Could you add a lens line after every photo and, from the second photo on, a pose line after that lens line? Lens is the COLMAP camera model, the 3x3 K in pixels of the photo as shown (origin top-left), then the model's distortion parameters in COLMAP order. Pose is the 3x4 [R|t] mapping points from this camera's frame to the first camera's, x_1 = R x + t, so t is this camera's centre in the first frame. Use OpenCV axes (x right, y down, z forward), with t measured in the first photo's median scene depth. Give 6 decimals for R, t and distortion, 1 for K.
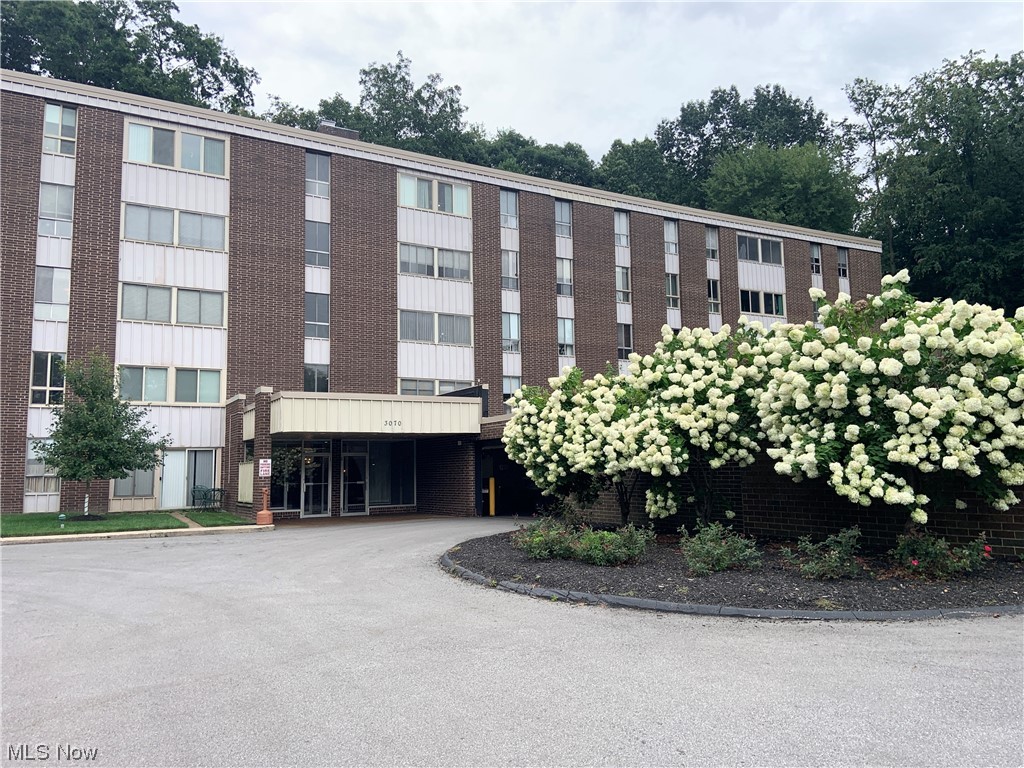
lens RADIAL K [[773.8, 0, 516.2], [0, 773.8, 384.4], [0, 0, 1]] dist [0.127429, -0.151919]
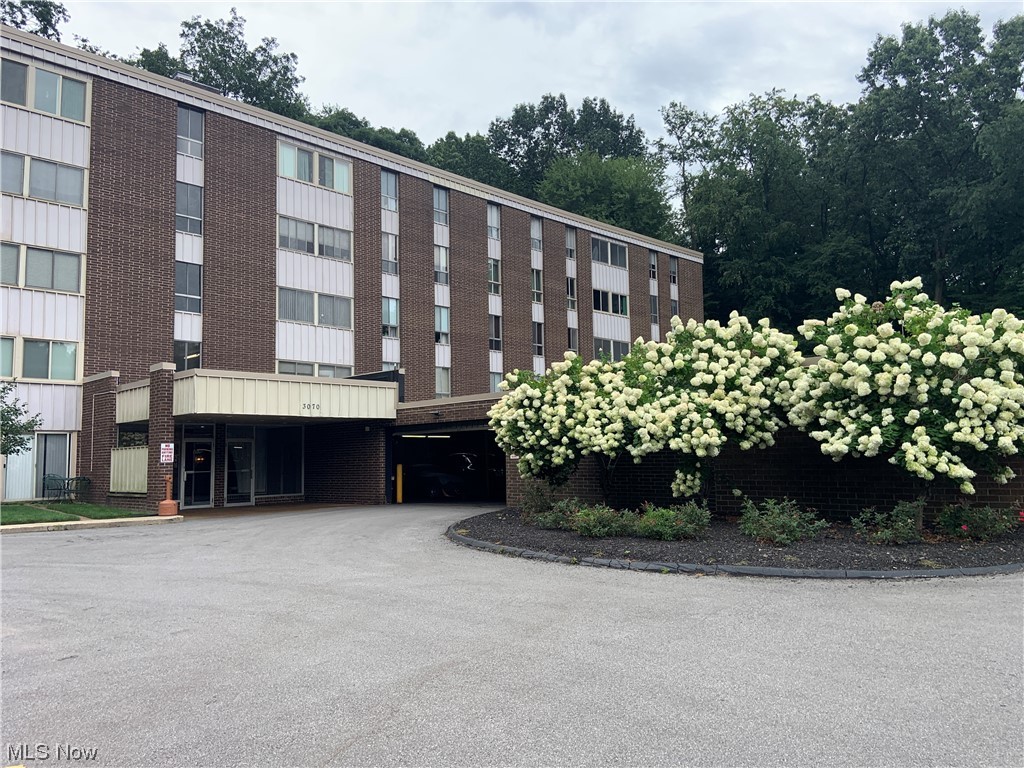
lens RADIAL K [[773.8, 0, 516.2], [0, 773.8, 384.4], [0, 0, 1]] dist [0.127429, -0.151919]
pose [[0.963245, 0.027177, 0.267248, -0.128178], [-0.029864, 0.999536, 0.005996, 0.007312], [-0.266961, -0.013757, 0.963609, 0.014426]]
